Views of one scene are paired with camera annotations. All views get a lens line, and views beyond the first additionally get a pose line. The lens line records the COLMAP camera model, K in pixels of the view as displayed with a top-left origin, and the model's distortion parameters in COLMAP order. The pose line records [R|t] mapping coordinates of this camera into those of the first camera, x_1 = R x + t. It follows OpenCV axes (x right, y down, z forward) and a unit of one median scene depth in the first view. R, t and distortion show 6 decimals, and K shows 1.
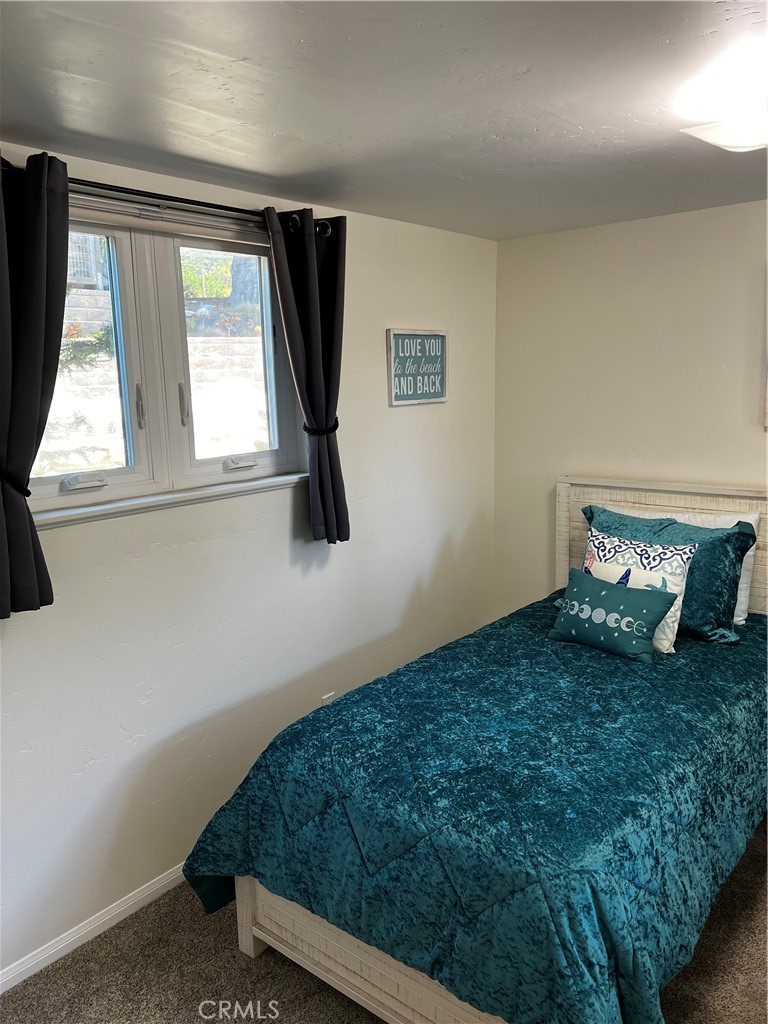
lens RADIAL K [[772.8, 0, 384.0], [0, 772.8, 512.0], [0, 0, 1]] dist [0.082109, -0.099550]
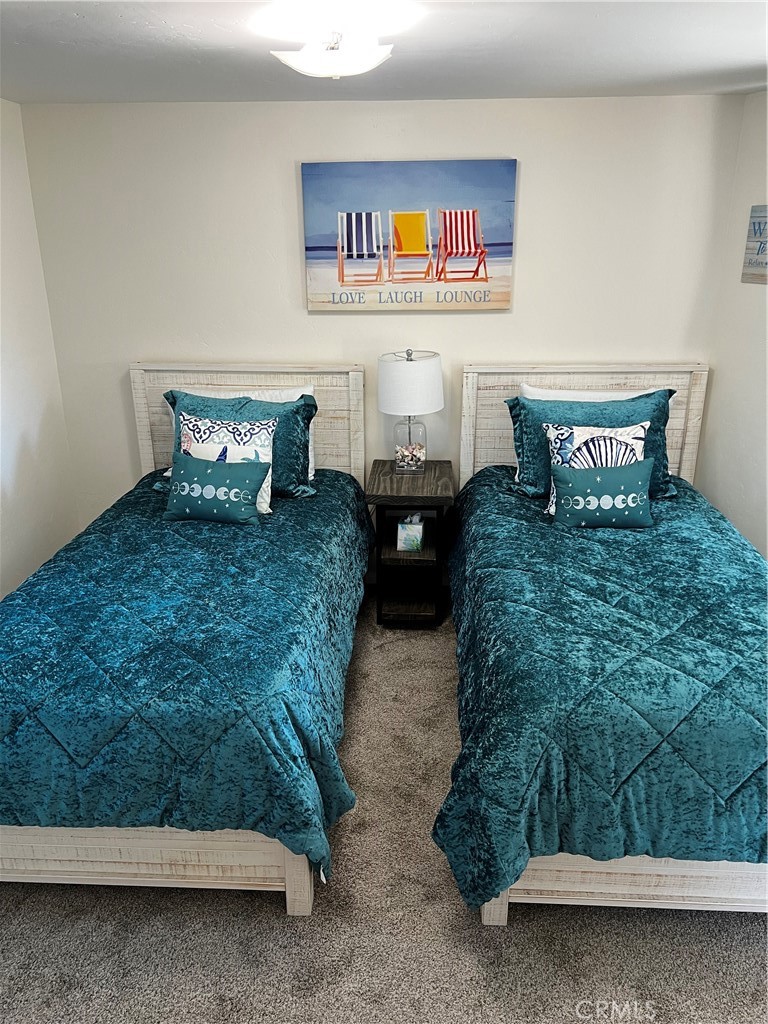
lens RADIAL K [[772.8, 0, 384.0], [0, 772.8, 512.0], [0, 0, 1]] dist [0.082109, -0.099550]
pose [[0.794765, -0.178733, 0.580003, -0.199804], [0.081432, 0.978416, 0.189924, -0.033129], [-0.601429, -0.103714, 0.792165, -0.036677]]
